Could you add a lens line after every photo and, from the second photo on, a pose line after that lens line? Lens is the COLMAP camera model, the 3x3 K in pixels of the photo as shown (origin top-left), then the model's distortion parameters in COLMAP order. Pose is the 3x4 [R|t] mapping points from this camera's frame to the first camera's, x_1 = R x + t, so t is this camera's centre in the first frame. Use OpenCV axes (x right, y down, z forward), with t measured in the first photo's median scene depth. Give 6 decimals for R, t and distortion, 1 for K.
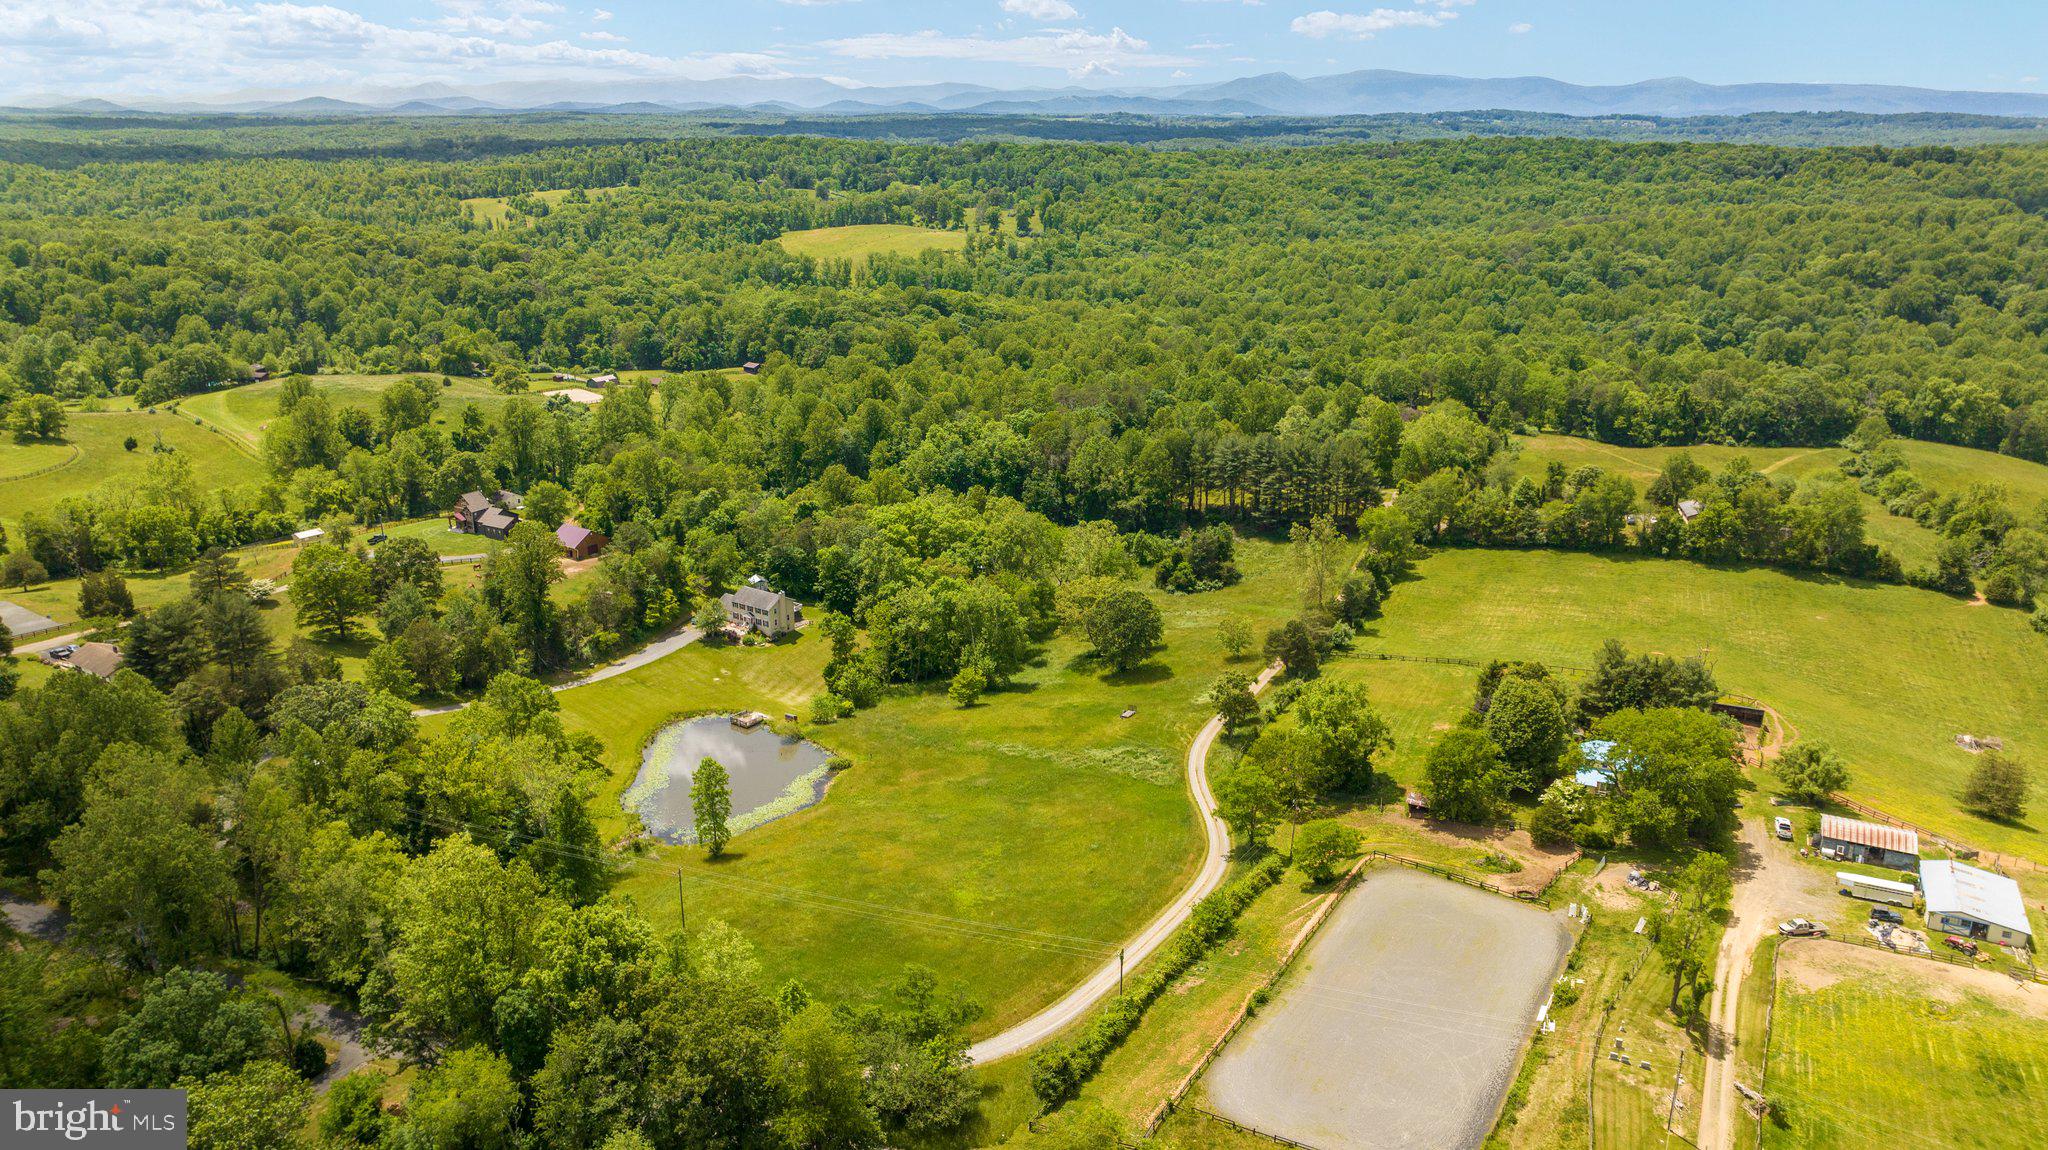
lens RADIAL K [[1444.3, 0, 1033.8], [0, 1444.3, 579.7], [0, 0, 1]] dist [-0.021890, 0.013779]
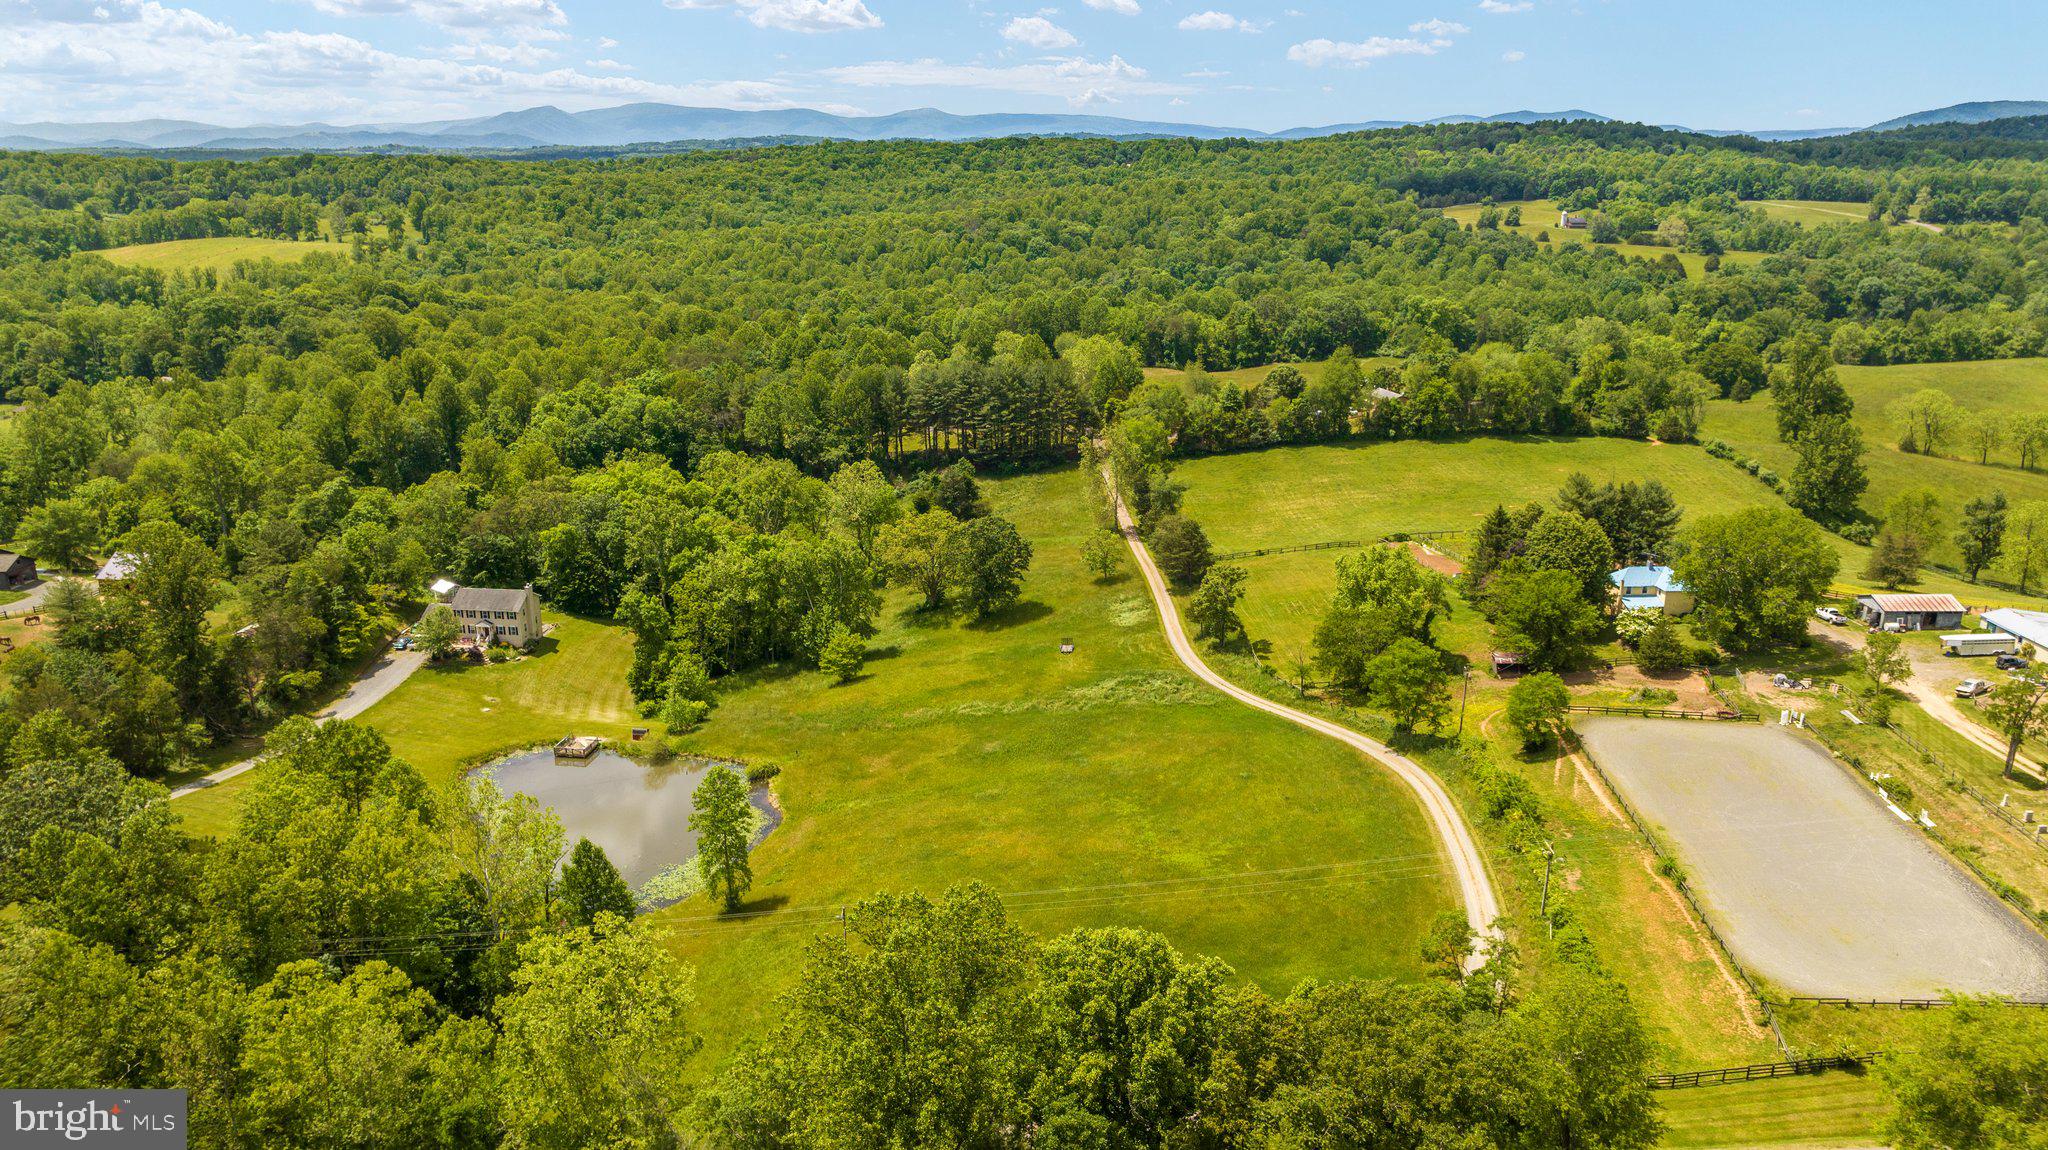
lens RADIAL K [[1444.3, 0, 1033.8], [0, 1444.3, 579.7], [0, 0, 1]] dist [-0.021890, 0.013779]
pose [[0.890673, -0.139809, 0.432614, -0.224634], [0.148993, 0.988756, 0.012790, 0.029694], [-0.429537, 0.053065, 0.901489, 0.188886]]
